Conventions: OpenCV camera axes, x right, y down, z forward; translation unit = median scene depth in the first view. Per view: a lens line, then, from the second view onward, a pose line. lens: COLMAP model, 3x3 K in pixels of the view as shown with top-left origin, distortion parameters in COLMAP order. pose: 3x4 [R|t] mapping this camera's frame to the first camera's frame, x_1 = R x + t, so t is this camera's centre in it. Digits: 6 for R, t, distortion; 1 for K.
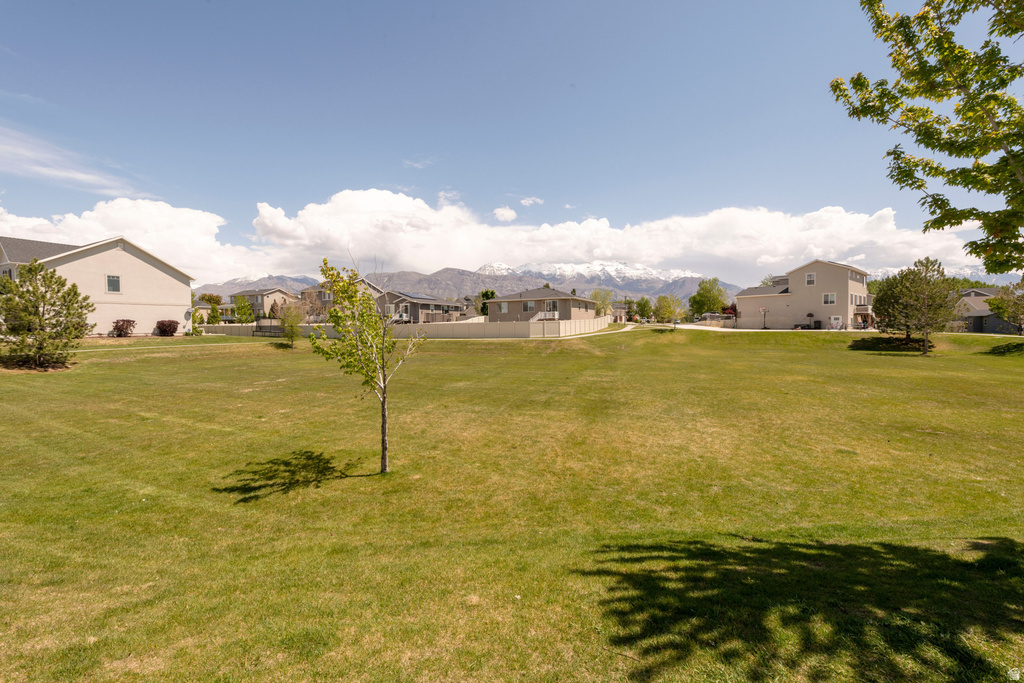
lens RADIAL K [[398.9, 0, 513.6], [0, 398.9, 343.6], [0, 0, 1]] dist [0.016312, -0.000104]
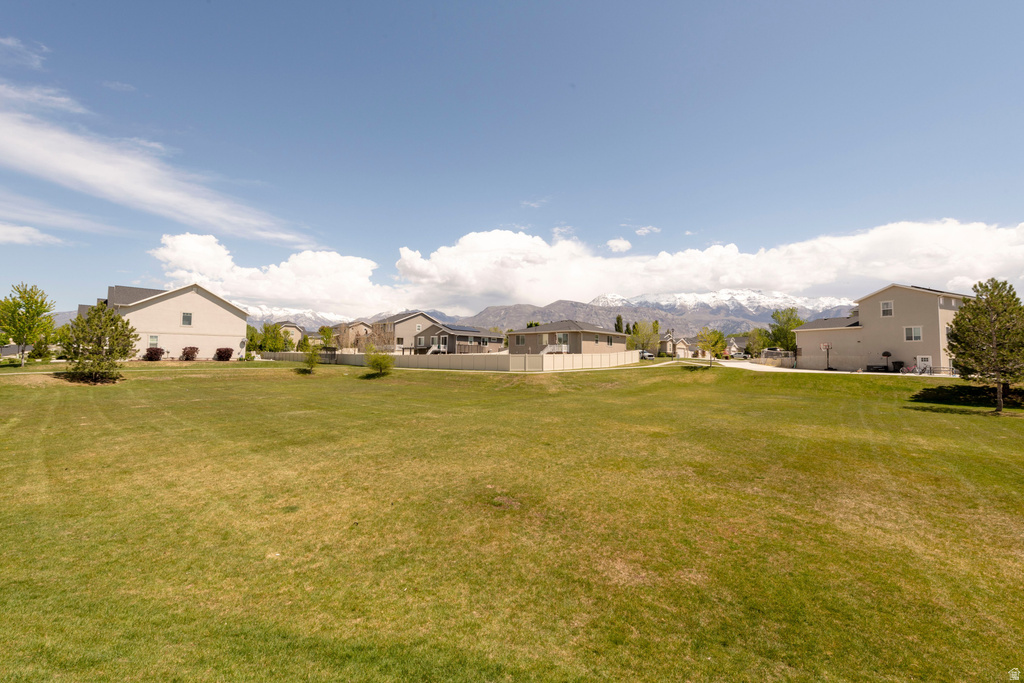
lens RADIAL K [[398.9, 0, 513.6], [0, 398.9, 343.6], [0, 0, 1]] dist [0.016312, -0.000104]
pose [[0.961026, 0.012821, -0.276160, 0.152016], [-0.034409, 0.996704, -0.073468, -0.004786], [0.274308, 0.080107, 0.958300, 0.025558]]
